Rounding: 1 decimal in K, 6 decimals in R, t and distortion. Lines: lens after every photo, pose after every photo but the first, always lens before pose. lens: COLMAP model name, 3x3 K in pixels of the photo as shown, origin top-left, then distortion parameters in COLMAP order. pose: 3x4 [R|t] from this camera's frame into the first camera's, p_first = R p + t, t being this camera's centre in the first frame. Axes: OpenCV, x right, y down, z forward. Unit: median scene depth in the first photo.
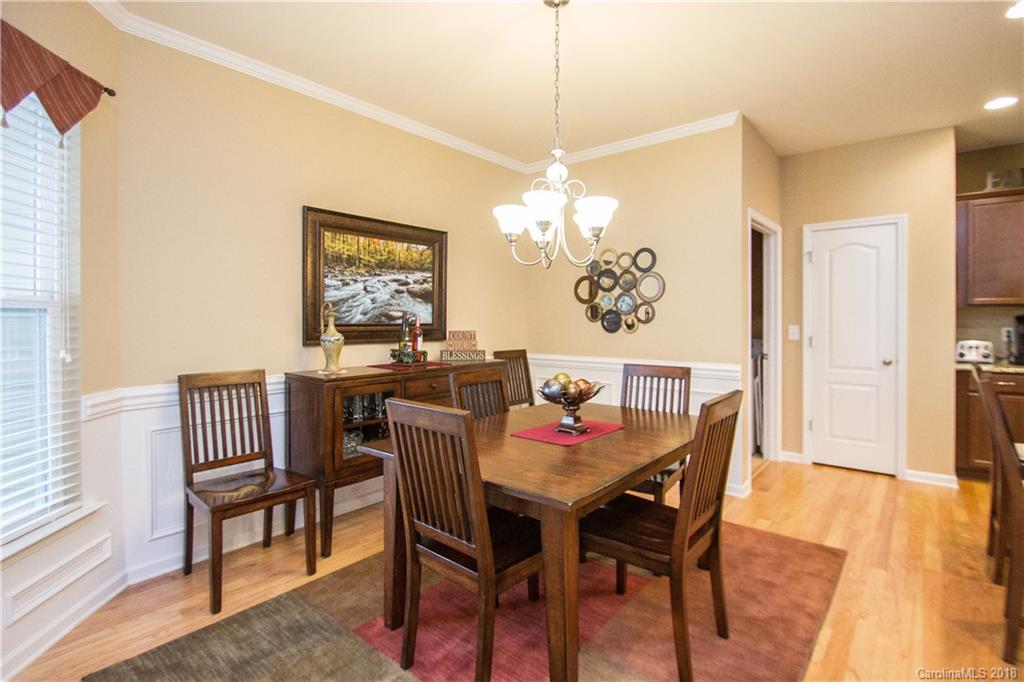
lens RADIAL K [[501.6, 0, 527.3], [0, 501.6, 317.6], [0, 0, 1]] dist [0.000134, -0.000325]
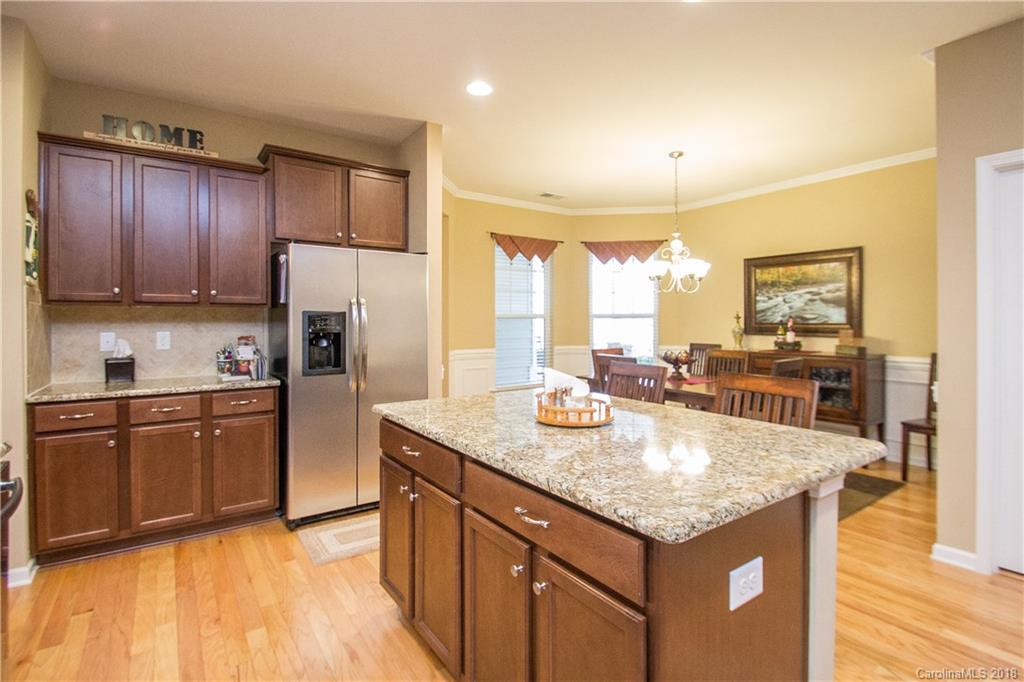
lens RADIAL K [[501.6, 0, 527.3], [0, 501.6, 317.6], [0, 0, 1]] dist [0.000134, -0.000325]
pose [[-0.246155, -0.005032, -0.969217, 1.292115], [0.004875, 0.999967, -0.006430, 0.001849], [0.969218, -0.006308, -0.246123, 0.572575]]
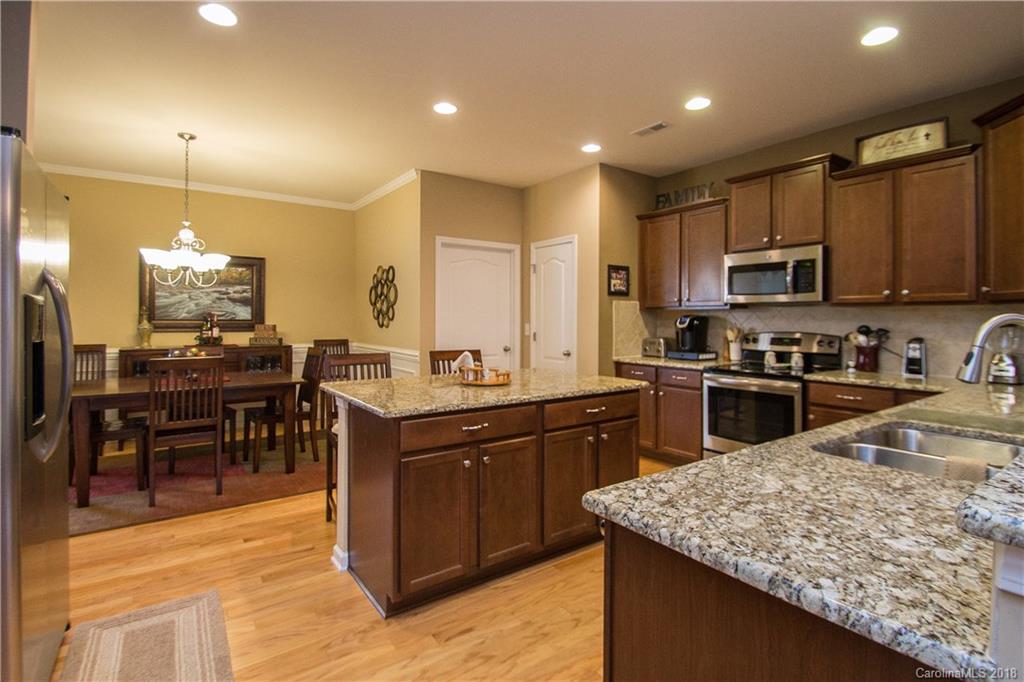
lens RADIAL K [[501.6, 0, 527.3], [0, 501.6, 317.6], [0, 0, 1]] dist [0.000134, -0.000325]
pose [[0.970097, 0.005952, -0.242643, 1.037011], [-0.005509, 0.999982, 0.002502, -0.002685], [0.242653, -0.001090, 0.970112, -0.270826]]
